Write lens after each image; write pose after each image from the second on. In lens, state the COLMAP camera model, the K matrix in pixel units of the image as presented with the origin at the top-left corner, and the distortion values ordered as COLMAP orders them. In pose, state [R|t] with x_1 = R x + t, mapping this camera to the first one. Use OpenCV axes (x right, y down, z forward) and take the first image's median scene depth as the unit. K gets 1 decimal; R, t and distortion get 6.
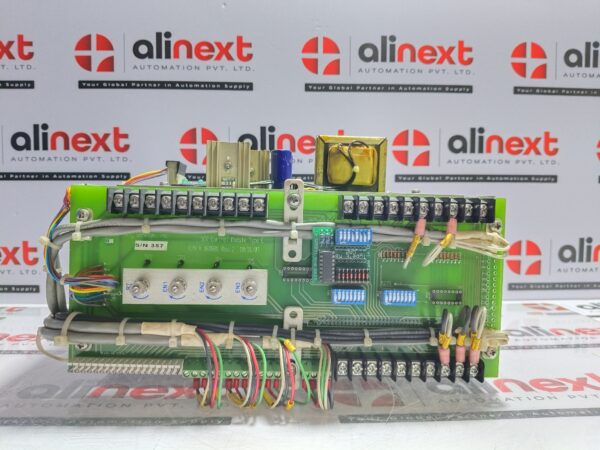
lens RADIAL K [[463.7, 0, 298.4], [0, 463.7, 227.0], [0, 0, 1]] dist [-0.046591, -0.007115]
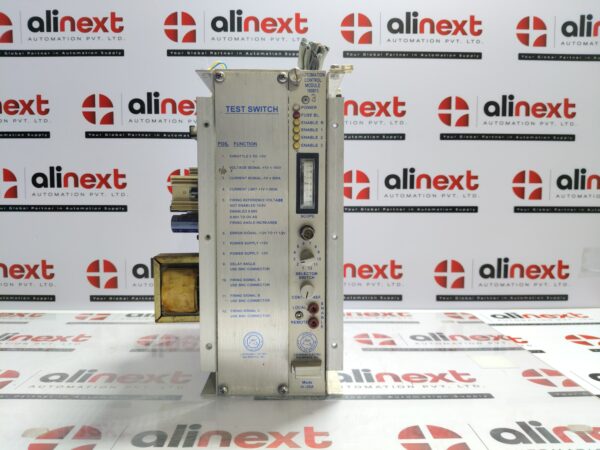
lens RADIAL K [[460.4, 0, 300.0], [0, 460.4, 225.0], [0, 0, 1]] dist [-0.043301, -0.005004]
pose [[0.999794, 0.001735, -0.020224, 0.129853], [-0.001652, 0.999990, 0.004118, -0.072120], [0.020231, -0.004083, 0.999787, -0.231856]]
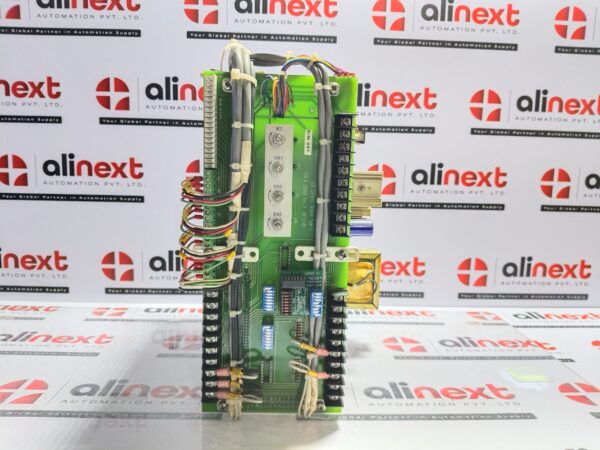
lens RADIAL K [[460.4, 0, 300.0], [0, 460.4, 225.0], [0, 0, 1]] dist [-0.043301, -0.005004]
pose [[0.999730, 0.023220, -0.000380, 0.042680], [-0.023123, 0.996792, 0.076617, -0.145920], [0.002158, -0.076587, 0.997061, -0.192696]]
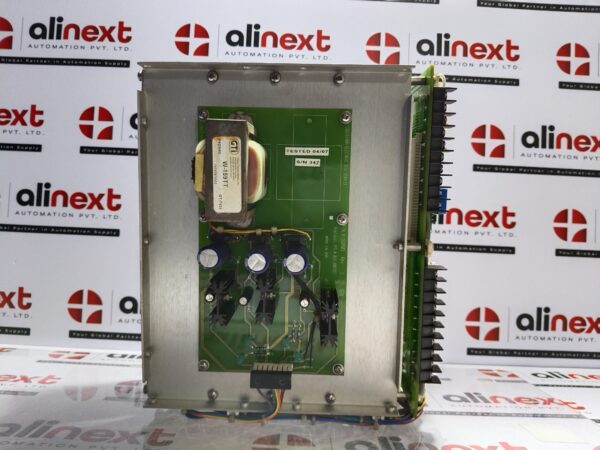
lens RADIAL K [[460.4, 0, 300.0], [0, 460.4, 225.0], [0, 0, 1]] dist [-0.043301, -0.005004]
pose [[0.998630, 0.040448, -0.033199, 0.105704], [-0.043603, 0.993970, -0.100608, -0.037903], [0.028929, 0.101918, 0.994372, -0.083953]]
